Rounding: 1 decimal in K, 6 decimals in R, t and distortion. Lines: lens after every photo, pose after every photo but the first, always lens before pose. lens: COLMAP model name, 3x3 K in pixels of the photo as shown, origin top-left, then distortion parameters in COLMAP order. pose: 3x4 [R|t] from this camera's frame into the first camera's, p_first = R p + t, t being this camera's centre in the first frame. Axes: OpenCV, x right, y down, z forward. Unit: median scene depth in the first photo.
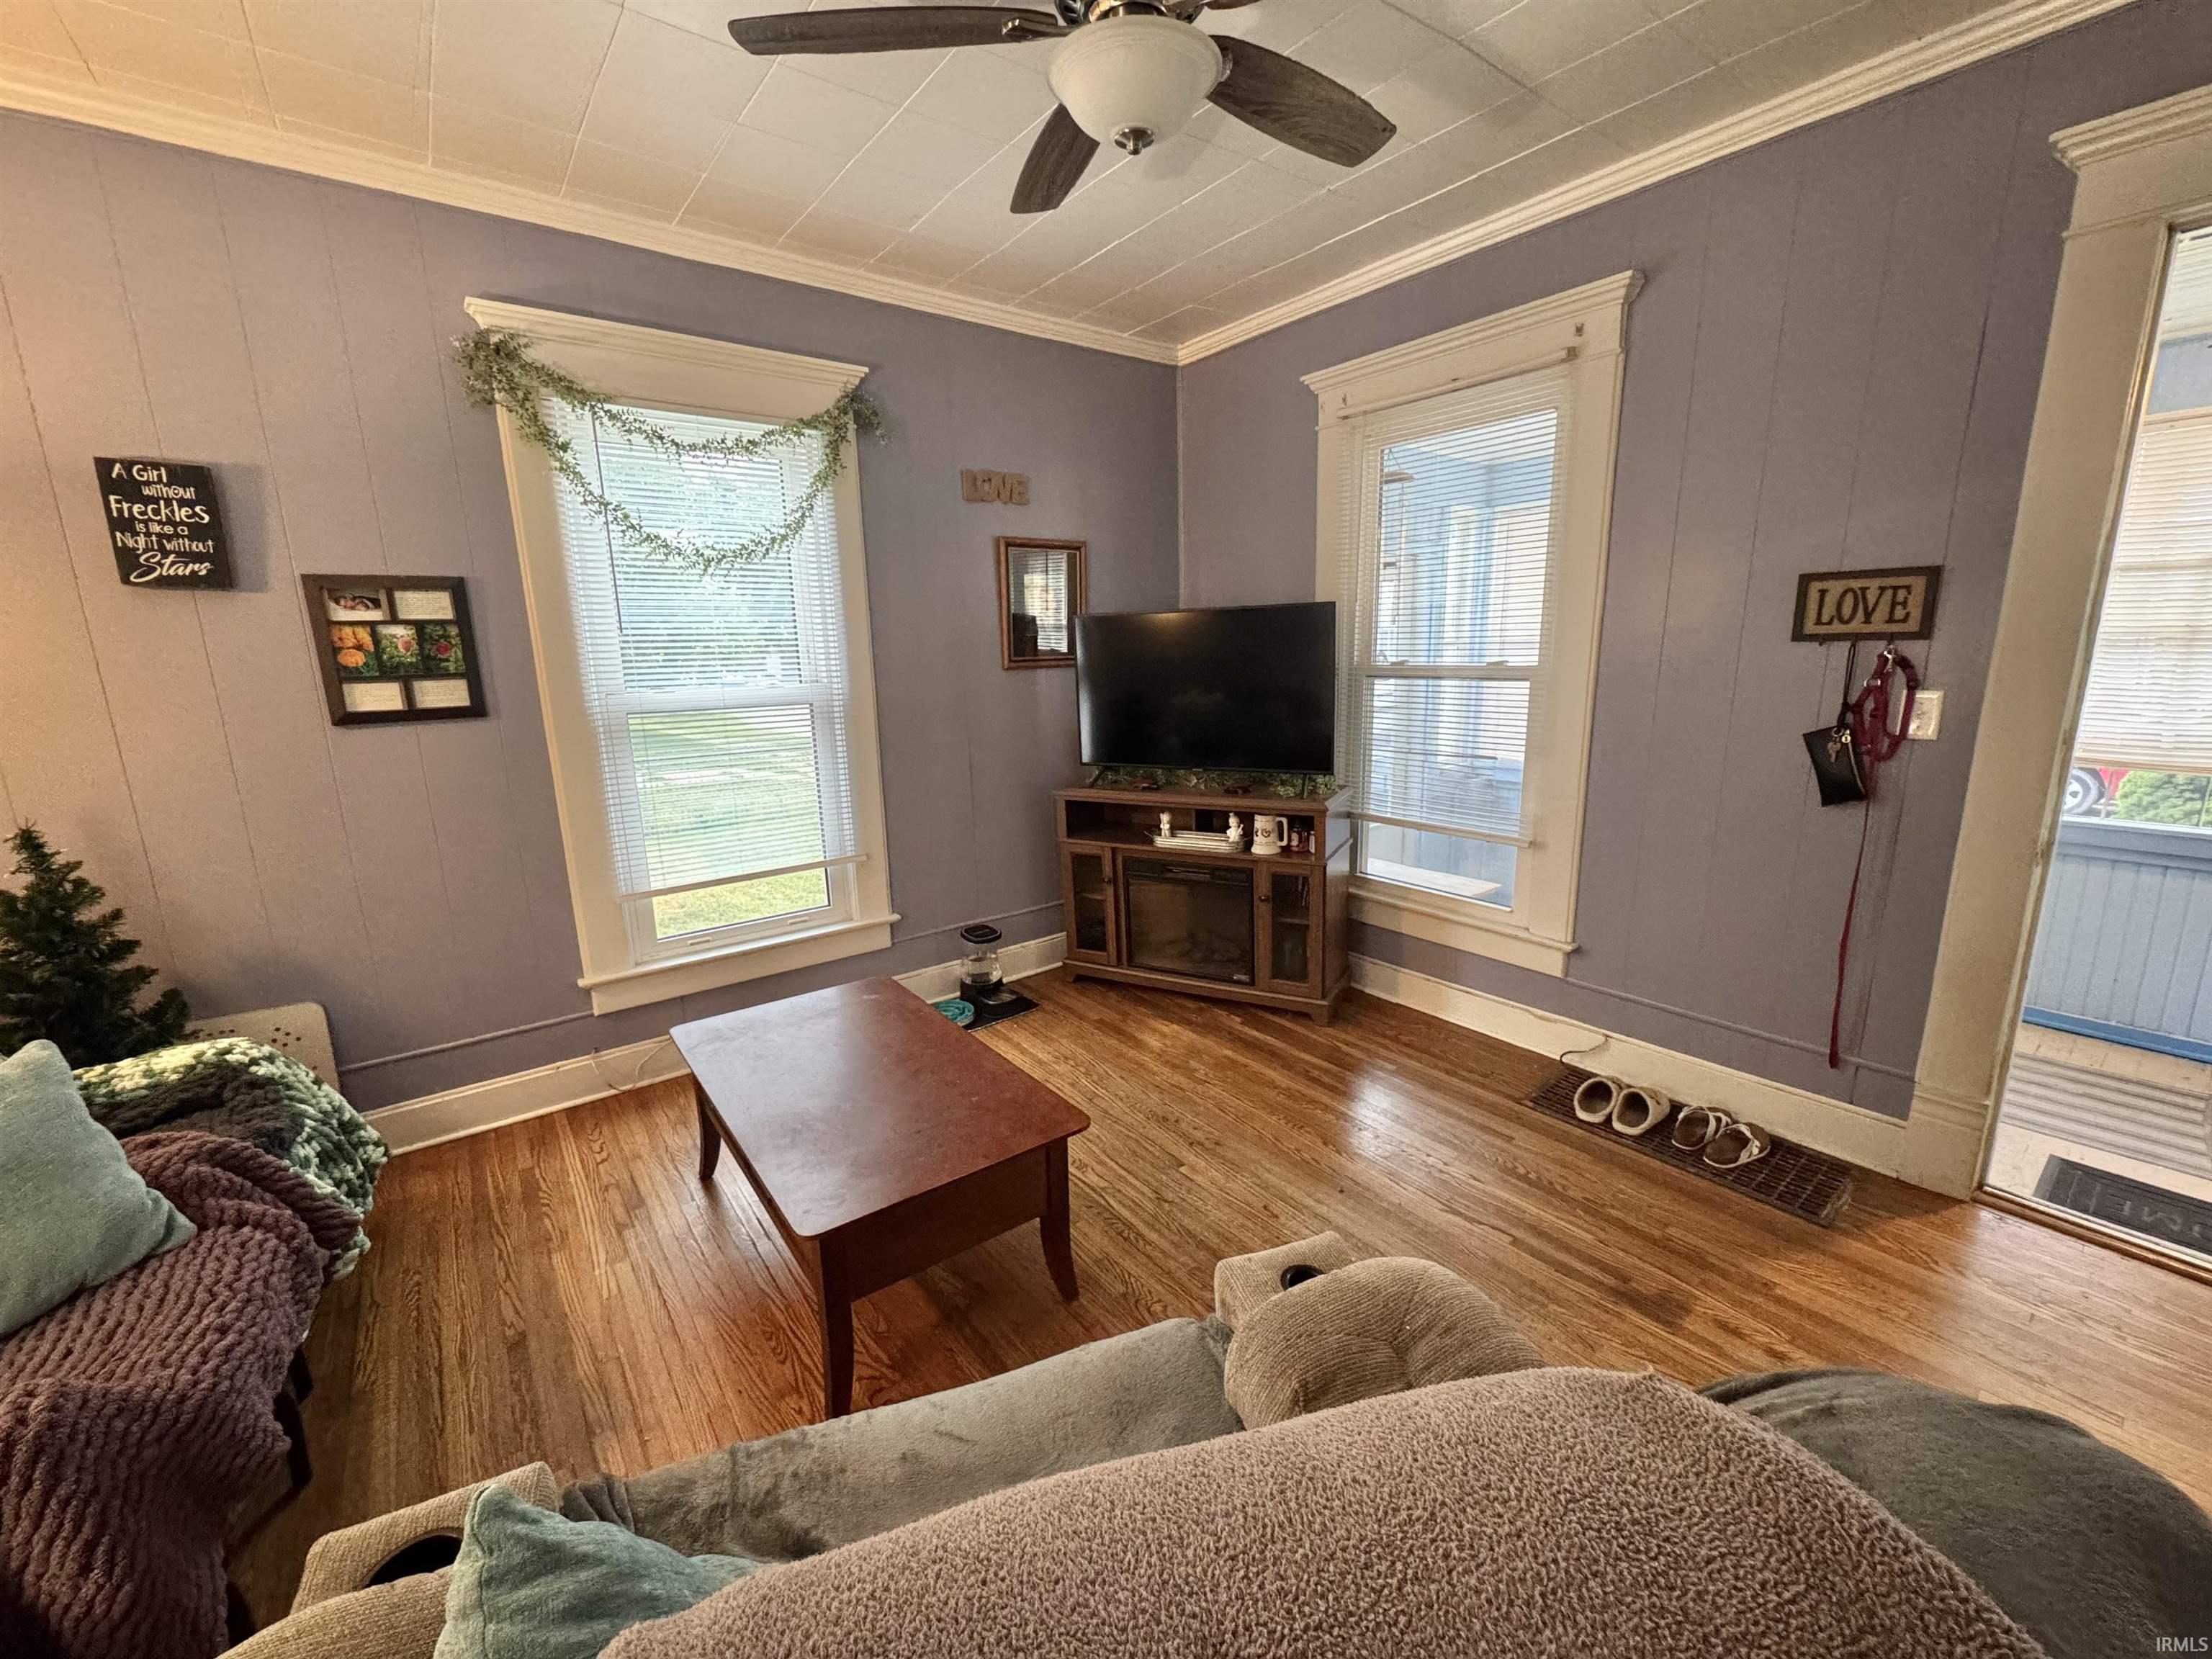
lens RADIAL K [[885.2, 0, 1102.6], [0, 885.2, 831.4], [0, 0, 1]] dist [-0.004764, -0.000230]
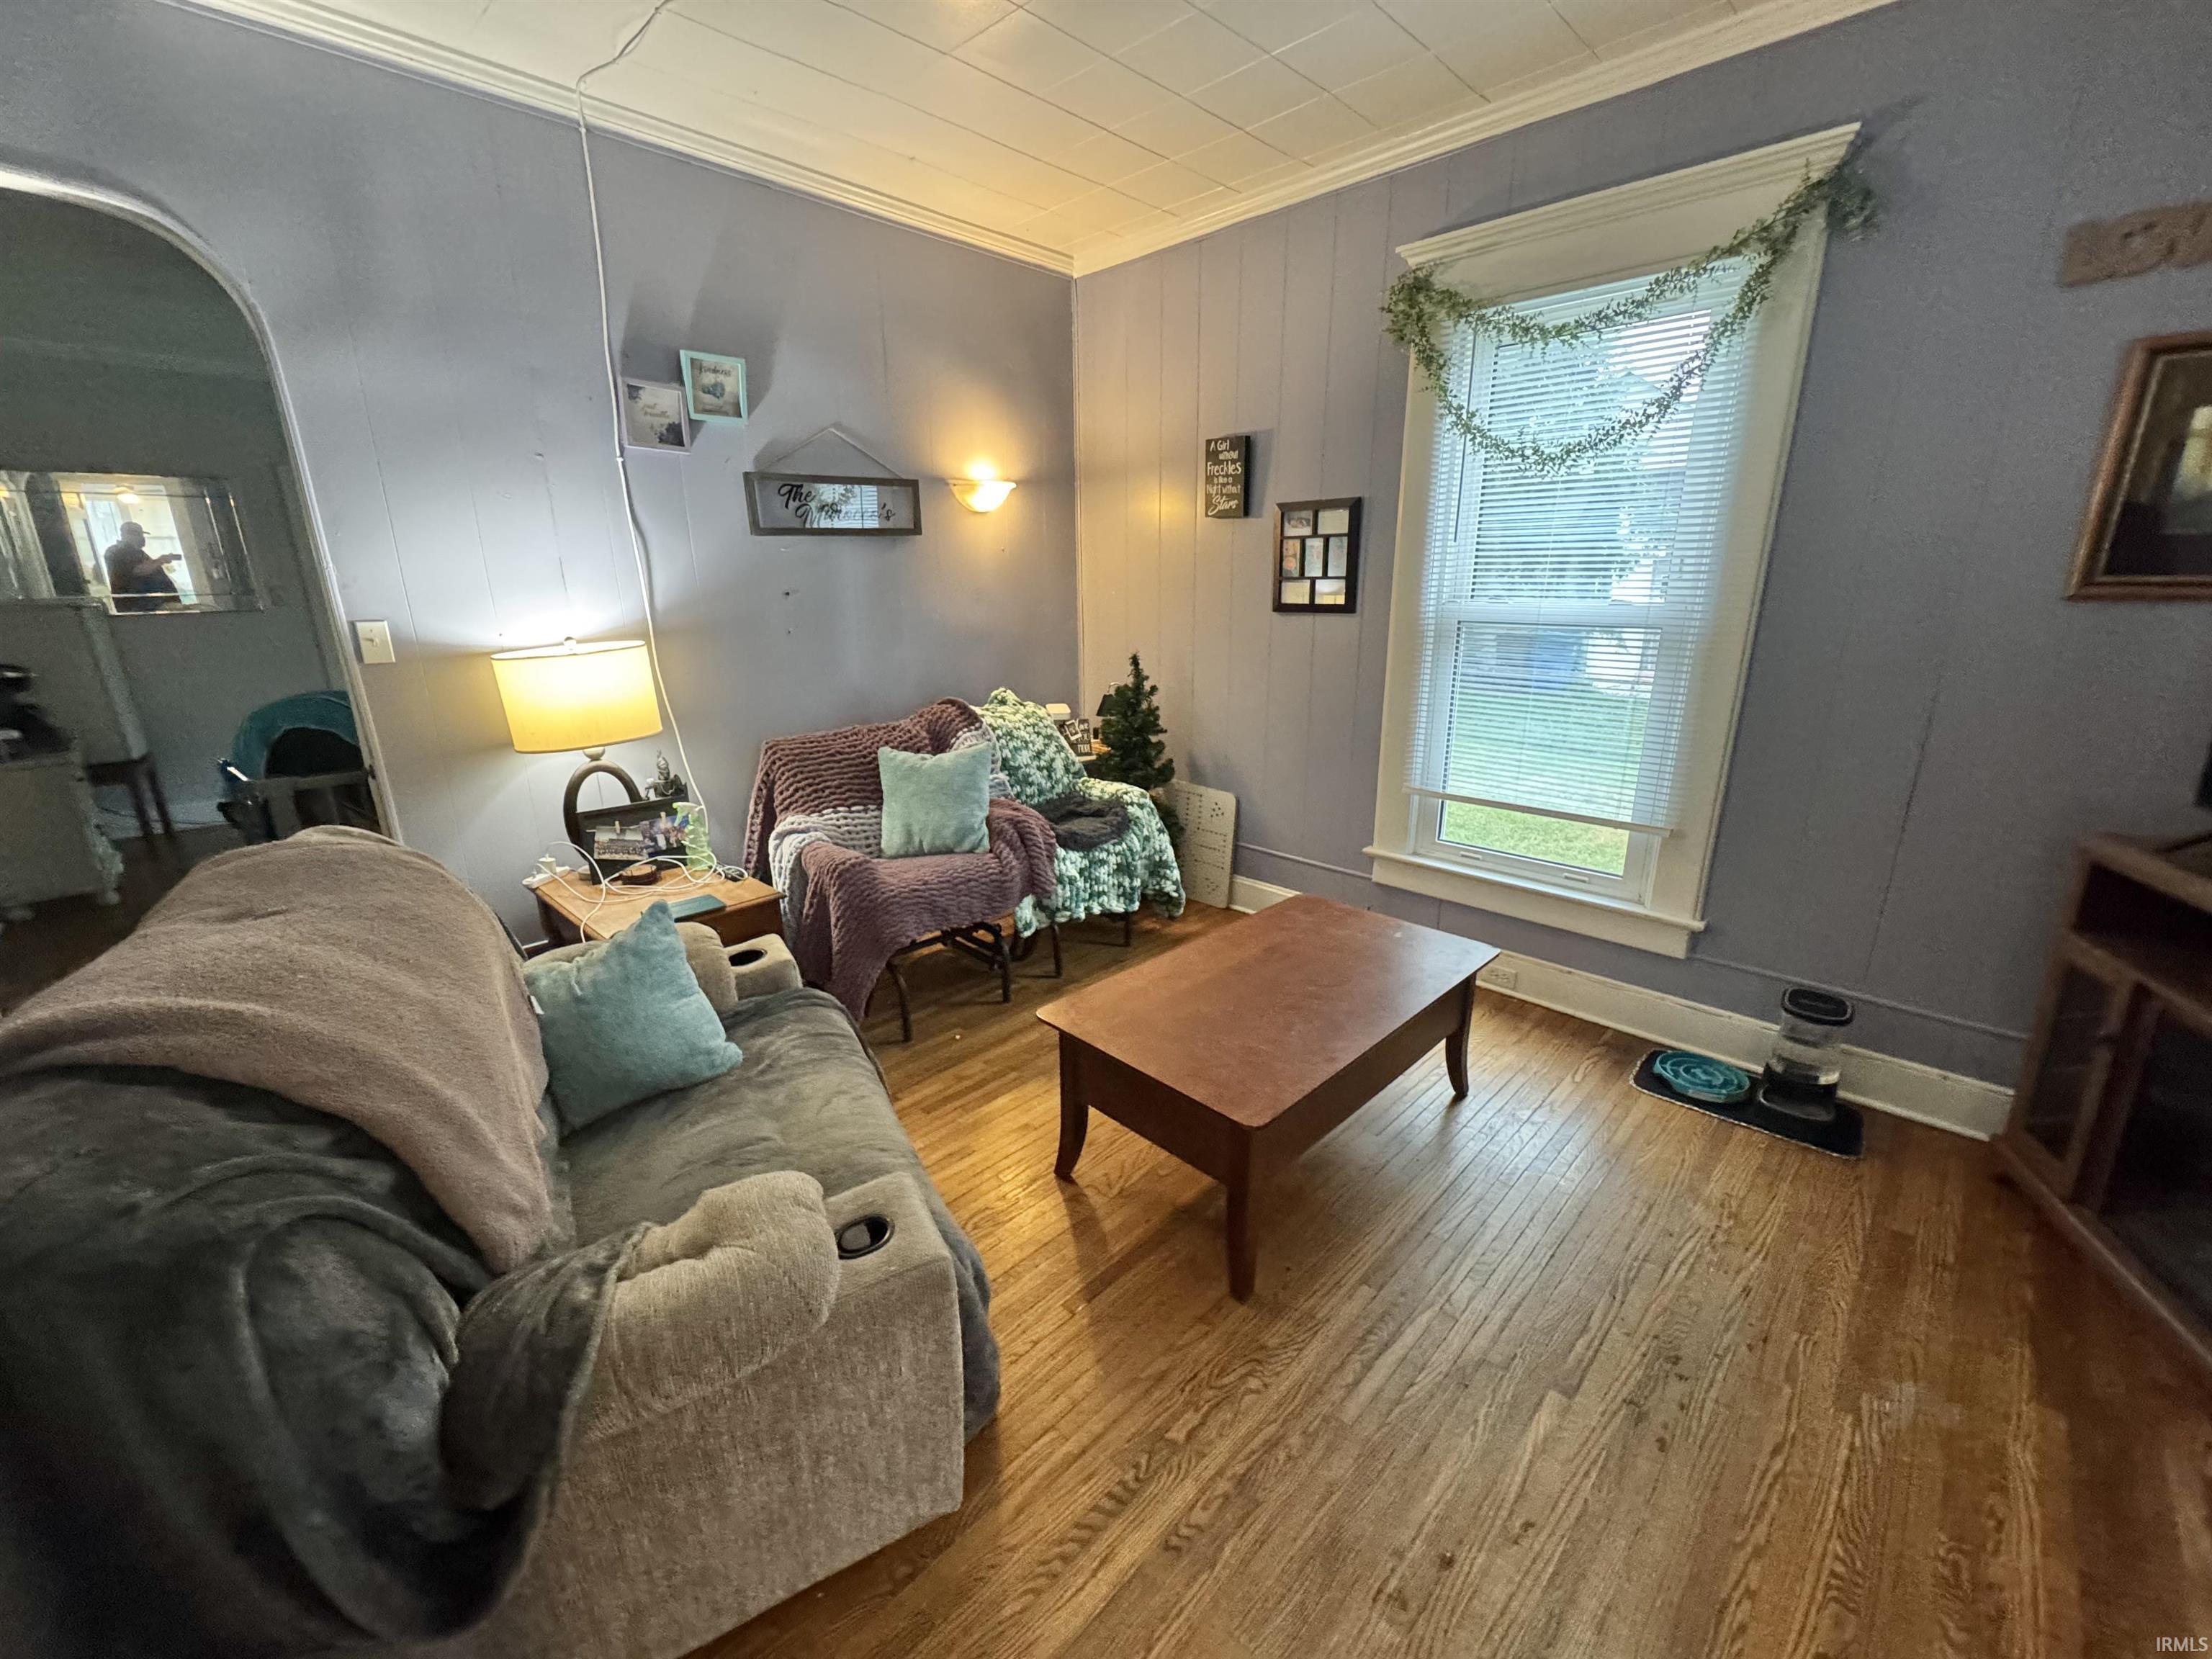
lens RADIAL K [[885.2, 0, 1103.8], [0, 885.2, 828.3], [0, 0, 1]] dist [-0.004764, -0.000230]
pose [[0.136668, 0.291002, -0.946911, 0.510971], [-0.201112, 0.944124, 0.261119, -0.100008], [0.969988, 0.154748, 0.187555, 0.483100]]
